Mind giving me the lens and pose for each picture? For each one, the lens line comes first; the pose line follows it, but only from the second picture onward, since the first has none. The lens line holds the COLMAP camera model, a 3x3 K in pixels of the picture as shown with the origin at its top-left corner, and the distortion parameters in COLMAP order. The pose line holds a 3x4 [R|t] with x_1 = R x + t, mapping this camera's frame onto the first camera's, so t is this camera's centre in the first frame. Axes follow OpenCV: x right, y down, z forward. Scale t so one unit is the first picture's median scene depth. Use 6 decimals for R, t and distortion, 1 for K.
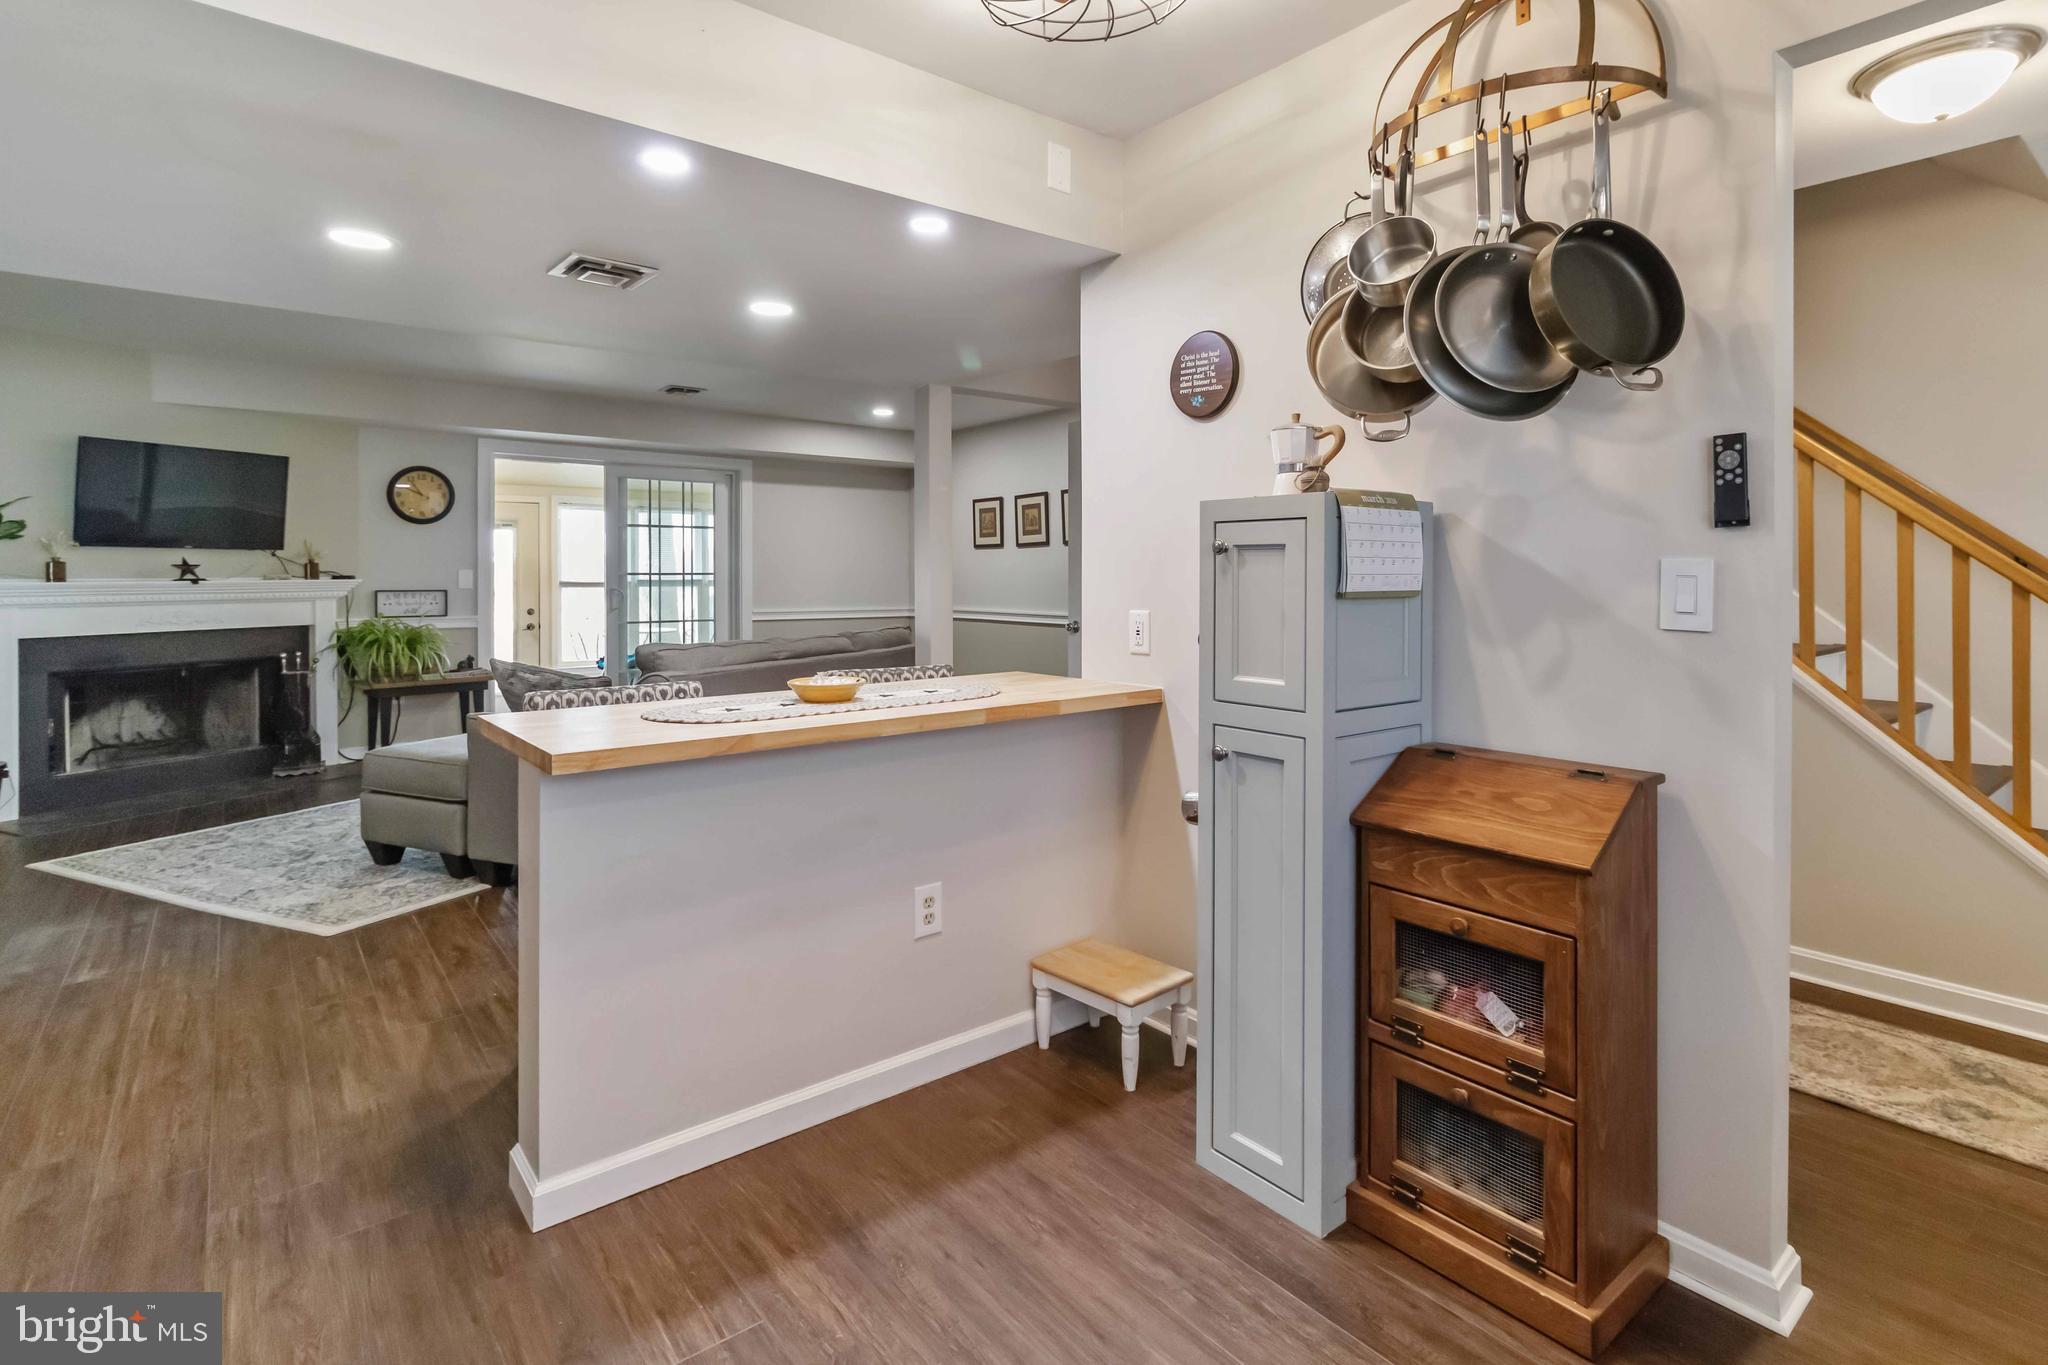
lens RADIAL K [[971.9, 0, 997.6], [0, 971.9, 589.8], [0, 0, 1]] dist [0.003239, 0.000573]
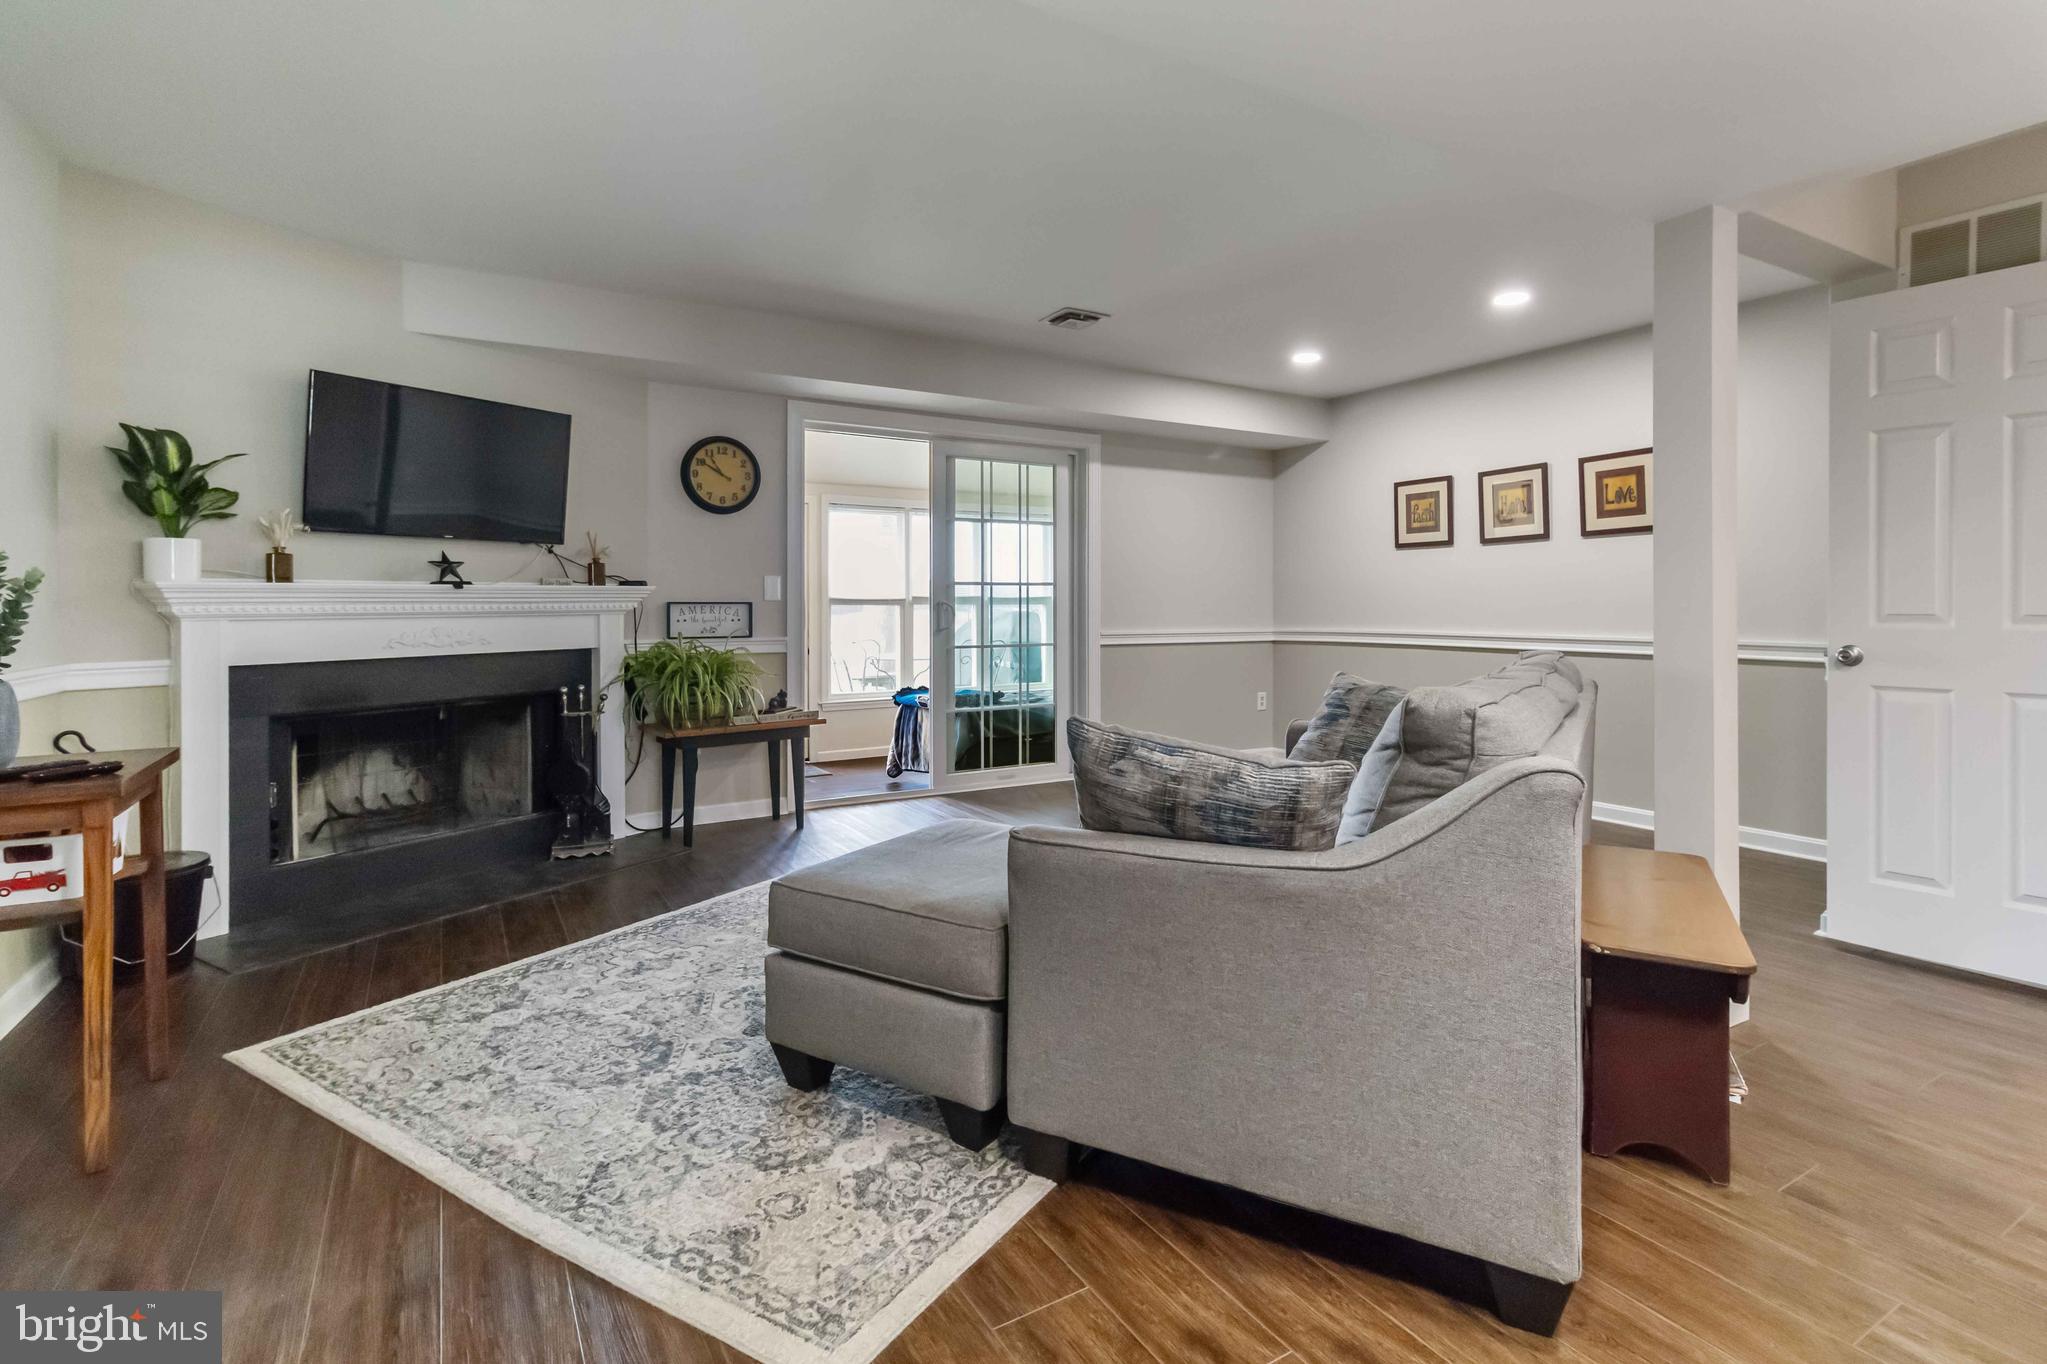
lens RADIAL K [[971.4, 0, 1017.0], [0, 971.4, 615.2], [0, 0, 1]] dist [0.003239, 0.000573]
pose [[0.991253, 0.000147, -0.131973, -0.298526], [-0.000316, 0.999999, -0.001260, 0.012428], [0.131973, 0.001291, 0.991252, 0.322393]]
